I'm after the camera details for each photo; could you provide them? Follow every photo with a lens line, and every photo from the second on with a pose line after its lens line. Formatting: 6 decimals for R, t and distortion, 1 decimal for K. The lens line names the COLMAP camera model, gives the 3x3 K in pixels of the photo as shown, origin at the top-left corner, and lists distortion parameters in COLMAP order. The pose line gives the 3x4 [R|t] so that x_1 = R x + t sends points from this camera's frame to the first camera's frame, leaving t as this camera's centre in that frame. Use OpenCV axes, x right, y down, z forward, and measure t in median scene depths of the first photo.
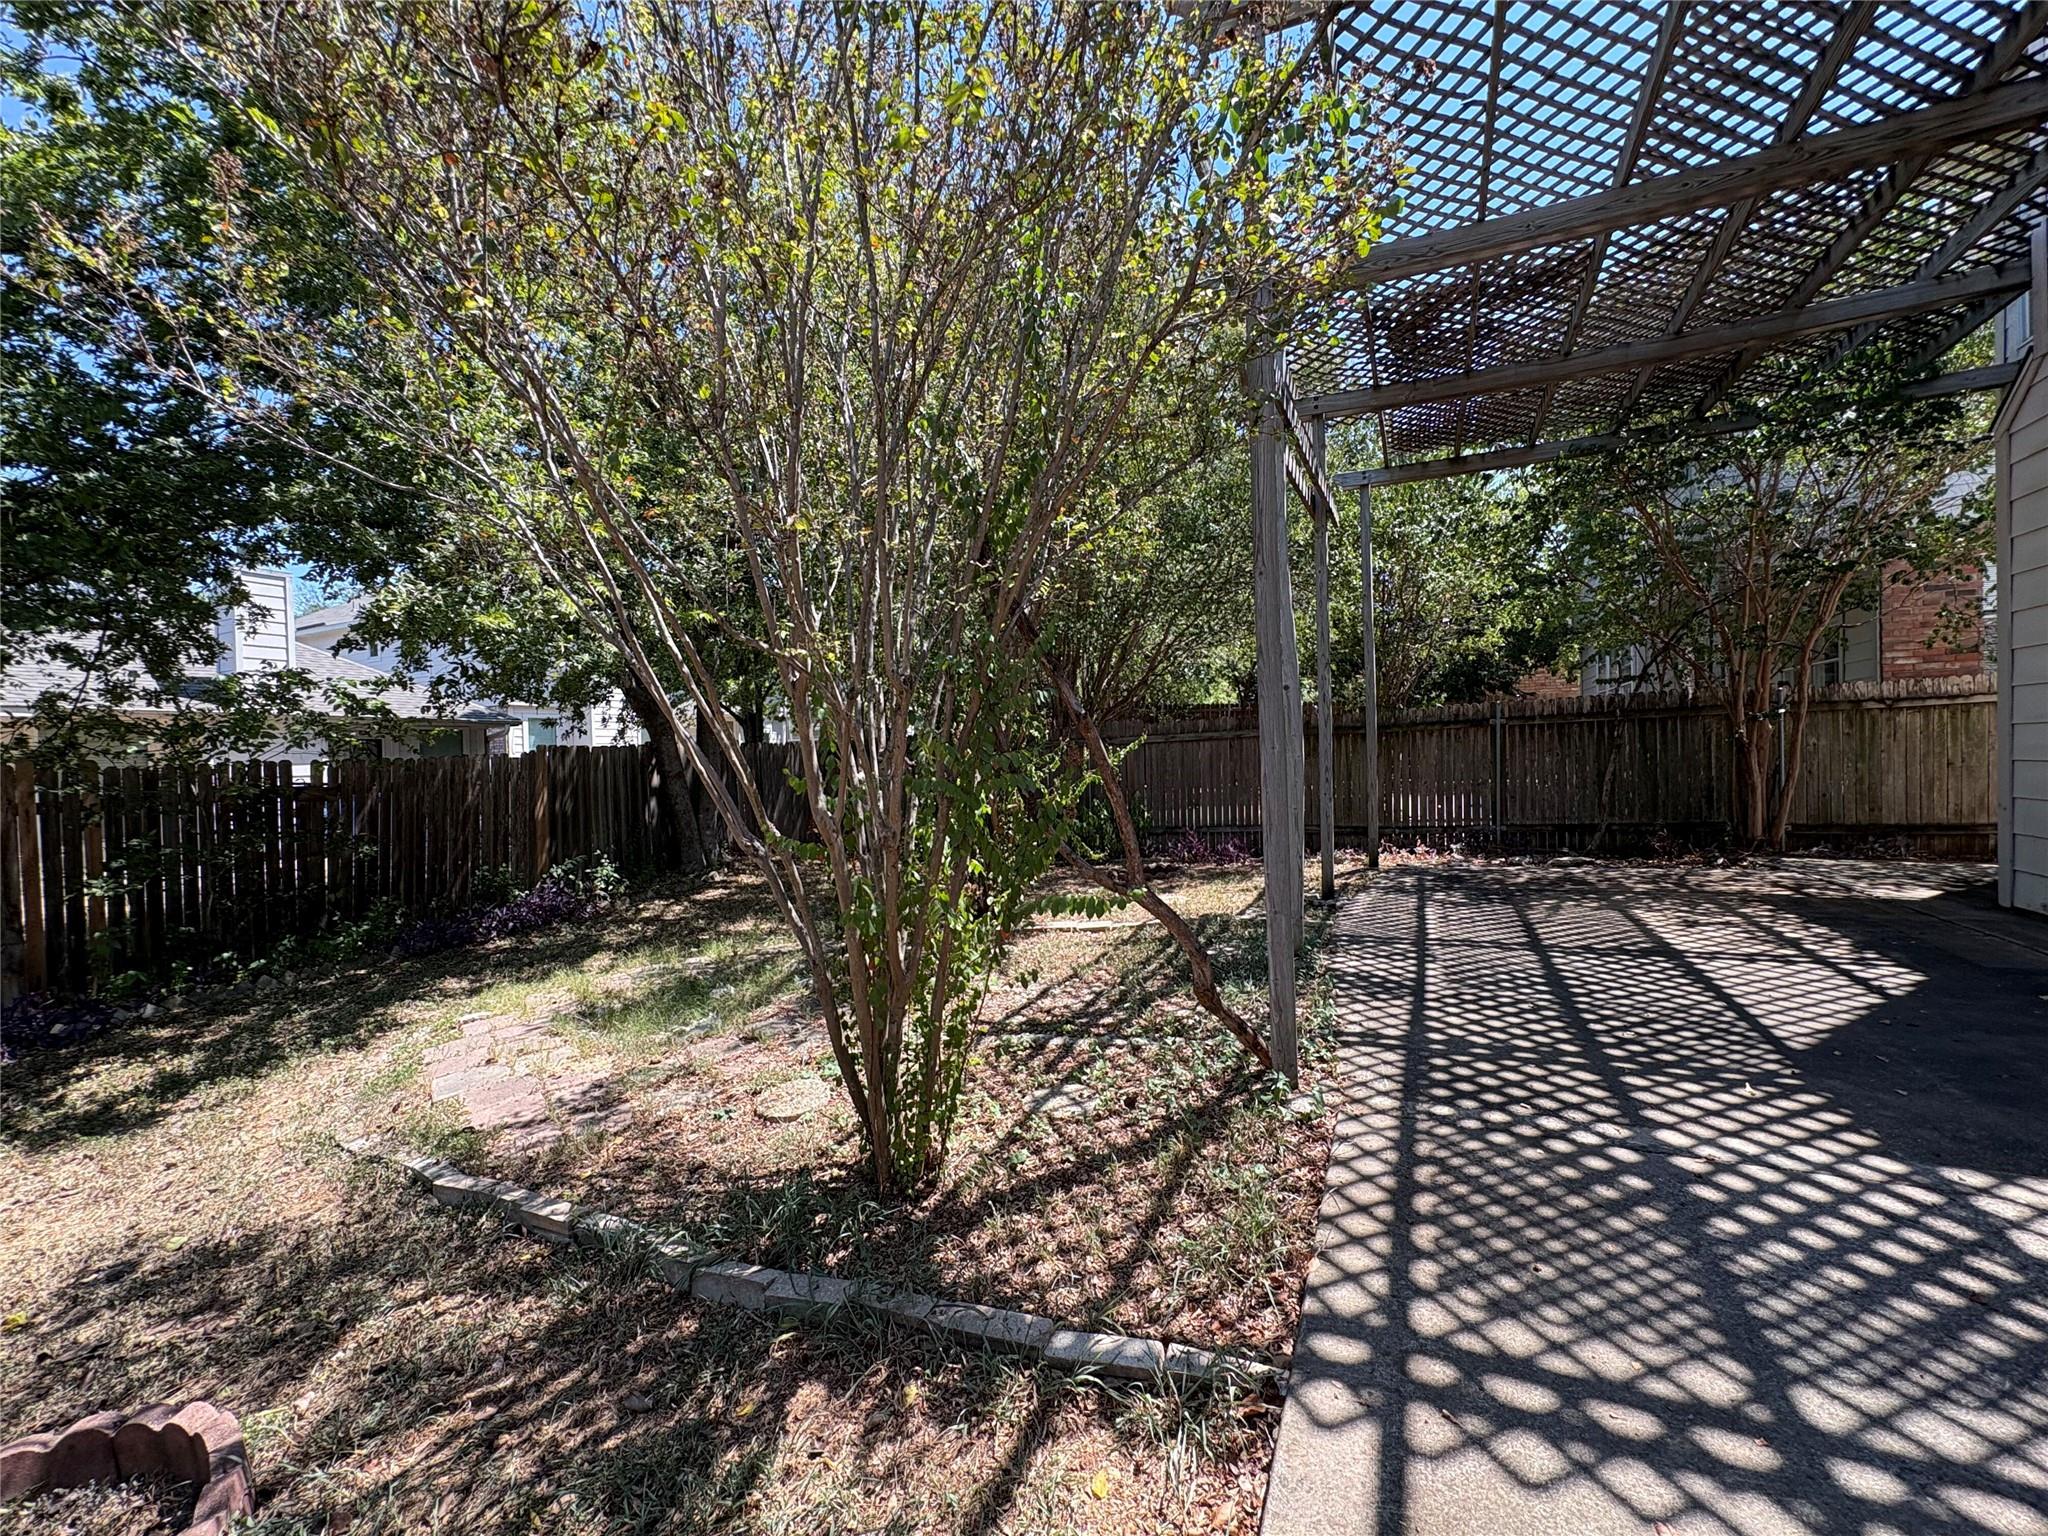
lens RADIAL K [[815.8, 0, 1018.5], [0, 815.8, 766.5], [0, 0, 1]] dist [0.000428, -0.000119]
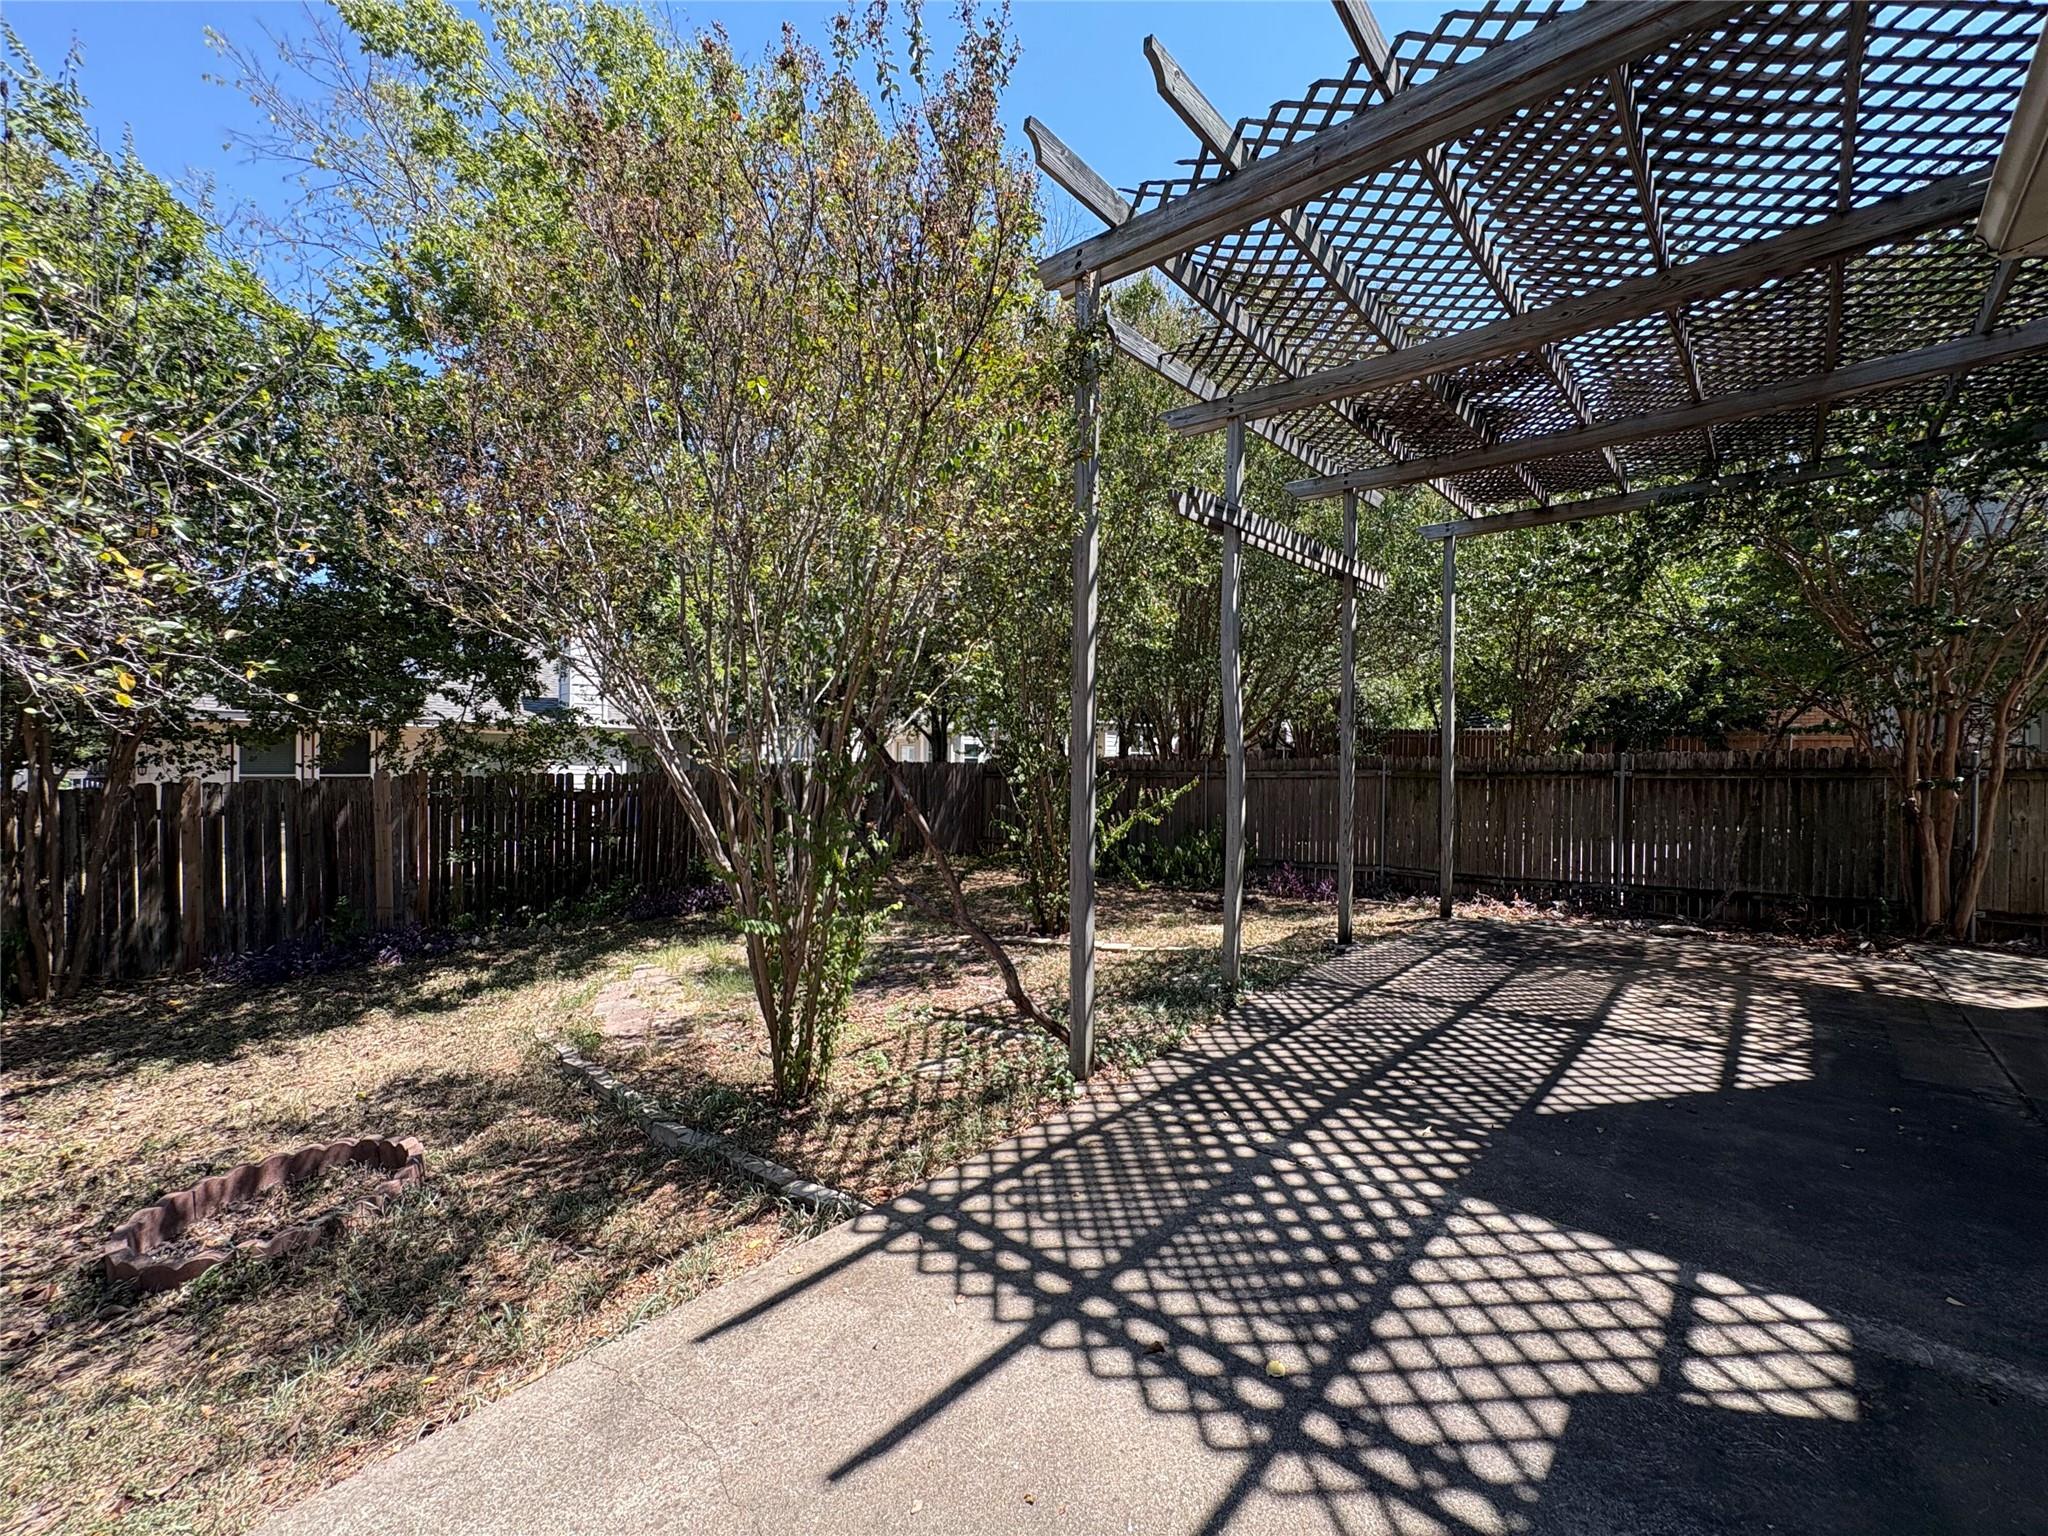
lens RADIAL K [[815.8, 0, 1018.5], [0, 815.8, 766.5], [0, 0, 1]] dist [0.000428, -0.000119]
pose [[0.957761, 0.036522, -0.285238, 0.559269], [-0.039092, 0.999230, -0.003317, -0.100302], [0.284897, 0.014328, 0.958451, -0.292278]]
